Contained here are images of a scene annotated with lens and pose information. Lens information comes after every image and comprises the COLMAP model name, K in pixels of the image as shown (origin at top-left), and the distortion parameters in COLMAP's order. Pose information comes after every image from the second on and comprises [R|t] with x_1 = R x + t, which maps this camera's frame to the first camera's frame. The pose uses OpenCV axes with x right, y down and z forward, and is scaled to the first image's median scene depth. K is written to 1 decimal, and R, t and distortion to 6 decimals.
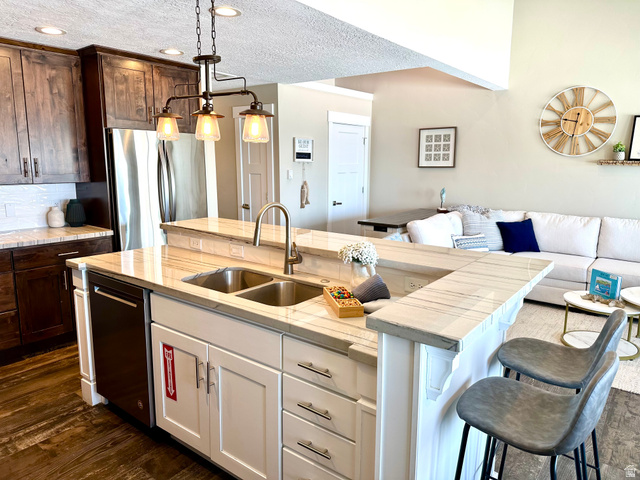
lens RADIAL K [[447.3, 0, 324.3], [0, 447.3, 235.7], [0, 0, 1]] dist [0.070583, -0.094472]
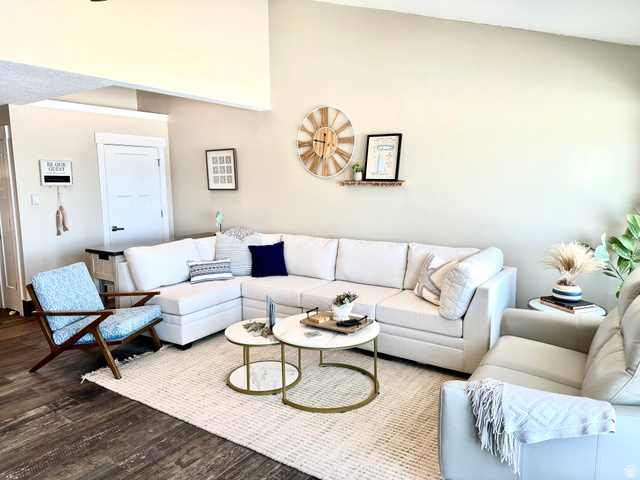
lens RADIAL K [[447.3, 0, 322.3], [0, 447.3, 237.4], [0, 0, 1]] dist [0.070583, -0.094472]
pose [[0.998130, -0.022064, 0.057006, 0.491541], [0.024607, 0.998715, -0.044306, -0.002139], [-0.055955, 0.045626, 0.997390, 0.036937]]
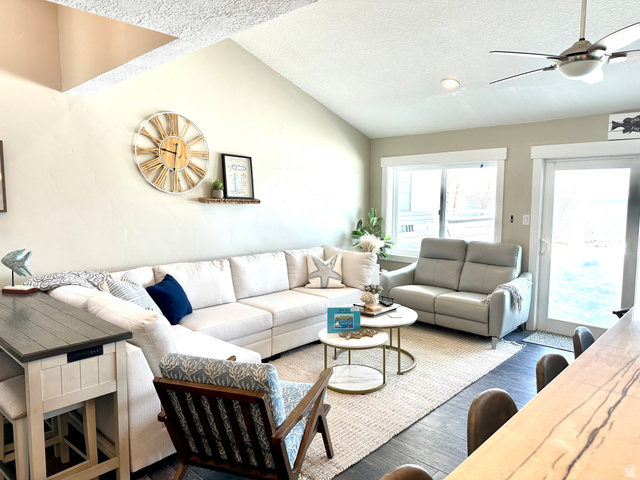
lens RADIAL K [[447.3, 0, 325.6], [0, 447.3, 242.2], [0, 0, 1]] dist [0.070583, -0.094472]
pose [[0.097867, -0.109975, 0.989104, -0.274452], [0.159096, 0.982822, 0.093535, -0.121854], [-0.982400, 0.148209, 0.113682, 0.649334]]
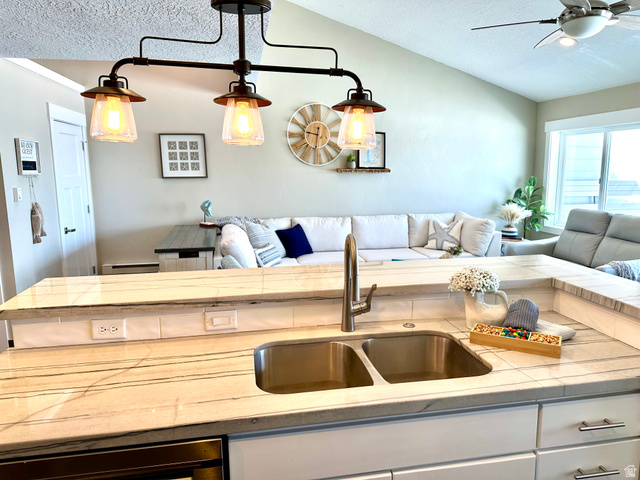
lens RADIAL K [[447.3, 0, 322.2], [0, 447.3, 238.6], [0, 0, 1]] dist [0.070583, -0.094472]
pose [[0.665841, -0.128411, 0.734960, -0.293190], [0.135862, 0.989476, 0.049794, -0.048833], [-0.733619, 0.066698, 0.676280, 0.248586]]
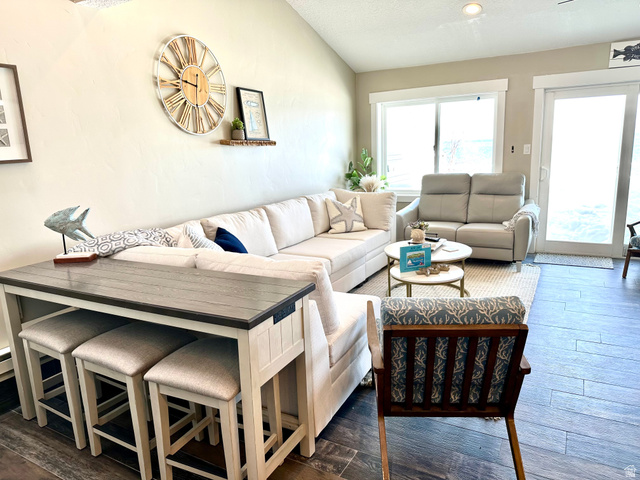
lens RADIAL K [[447.3, 0, 325.8], [0, 447.3, 242.6], [0, 0, 1]] dist [0.070583, -0.094472]
pose [[-0.150793, -0.211490, 0.965678, -0.223614], [0.201631, 0.949733, 0.239483, -0.146250], [-0.967784, 0.230823, -0.100570, 0.928991]]
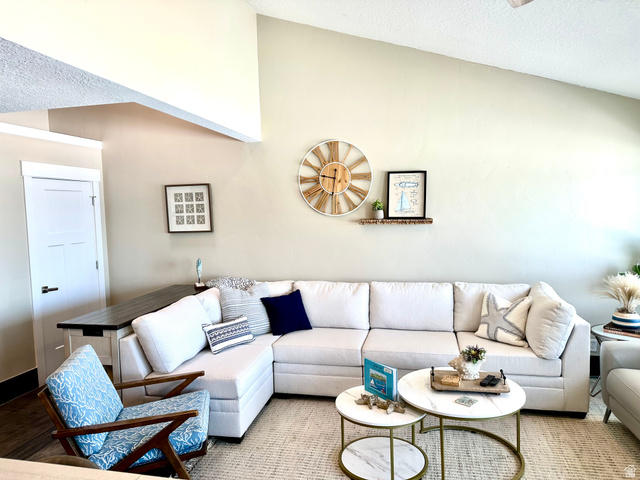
lens RADIAL K [[447.3, 0, 320.3], [0, 447.3, 237.7], [0, 0, 1]] dist [0.070583, -0.094472]
pose [[0.907955, -0.056686, 0.415216, 0.151064], [0.101932, 0.990926, -0.087612, -0.057750], [-0.406482, 0.121872, 0.905494, 0.212840]]
